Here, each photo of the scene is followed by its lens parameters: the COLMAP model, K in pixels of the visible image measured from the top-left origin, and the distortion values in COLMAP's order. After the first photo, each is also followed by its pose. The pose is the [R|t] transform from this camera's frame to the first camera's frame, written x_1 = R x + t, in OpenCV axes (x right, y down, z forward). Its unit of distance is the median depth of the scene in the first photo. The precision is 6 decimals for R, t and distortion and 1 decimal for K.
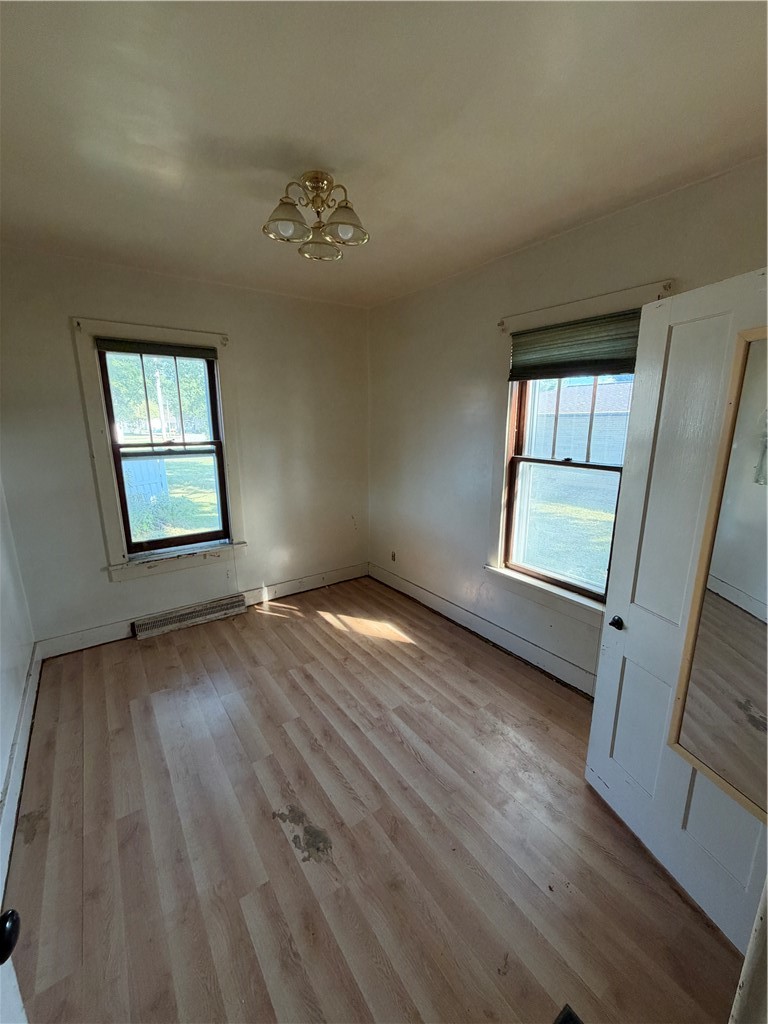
lens RADIAL K [[411.1, 0, 384.0], [0, 411.1, 512.0], [0, 0, 1]] dist [0.000395, 0.000030]
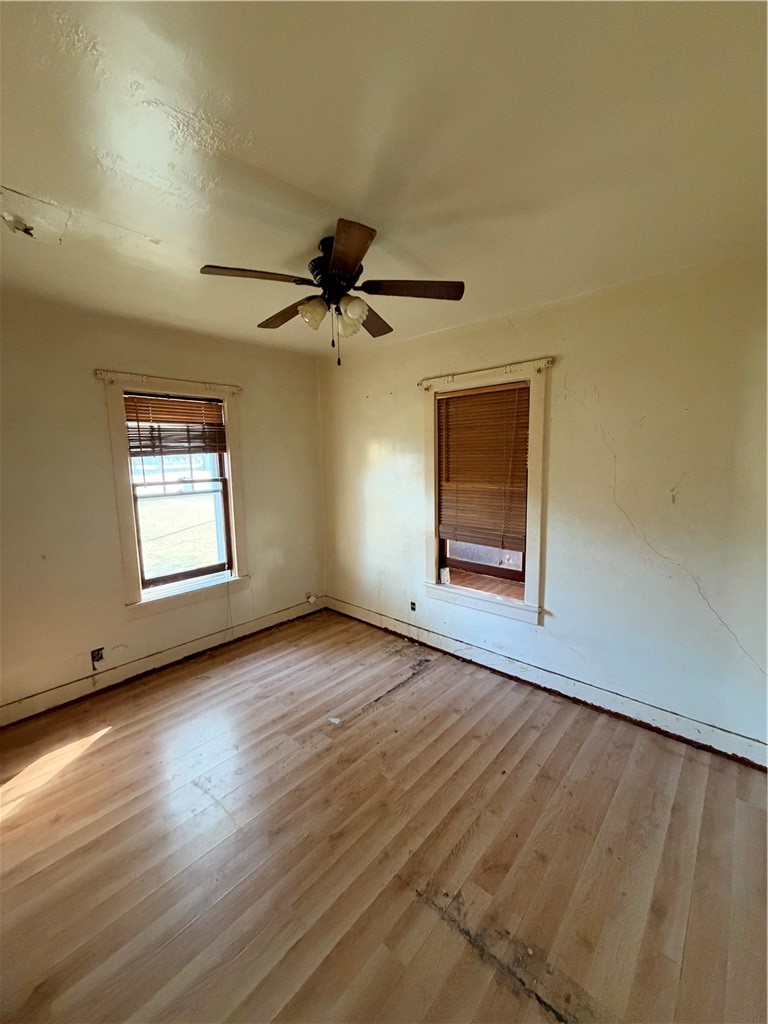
lens RADIAL K [[411.1, 0, 384.0], [0, 411.1, 512.0], [0, 0, 1]] dist [0.000395, 0.000030]
pose [[-0.233176, -0.107946, 0.966425, -0.827446], [0.213001, 0.964016, 0.159069, -0.227567], [-0.948820, 0.242941, -0.201793, 1.121390]]
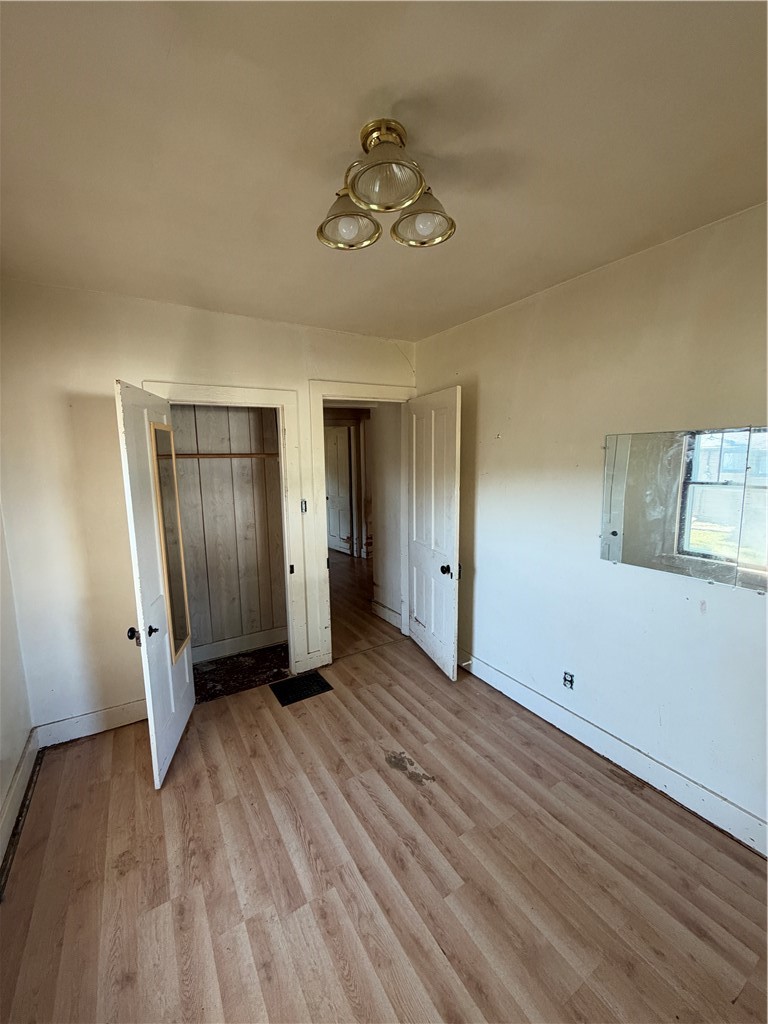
lens RADIAL K [[411.1, 0, 384.0], [0, 411.1, 512.0], [0, 0, 1]] dist [0.000395, 0.000030]
pose [[-0.997613, 0.006339, 0.068755, -0.182120], [0.030160, 0.935765, 0.351331, -0.393557], [-0.062112, 0.352567, -0.933723, 1.640536]]
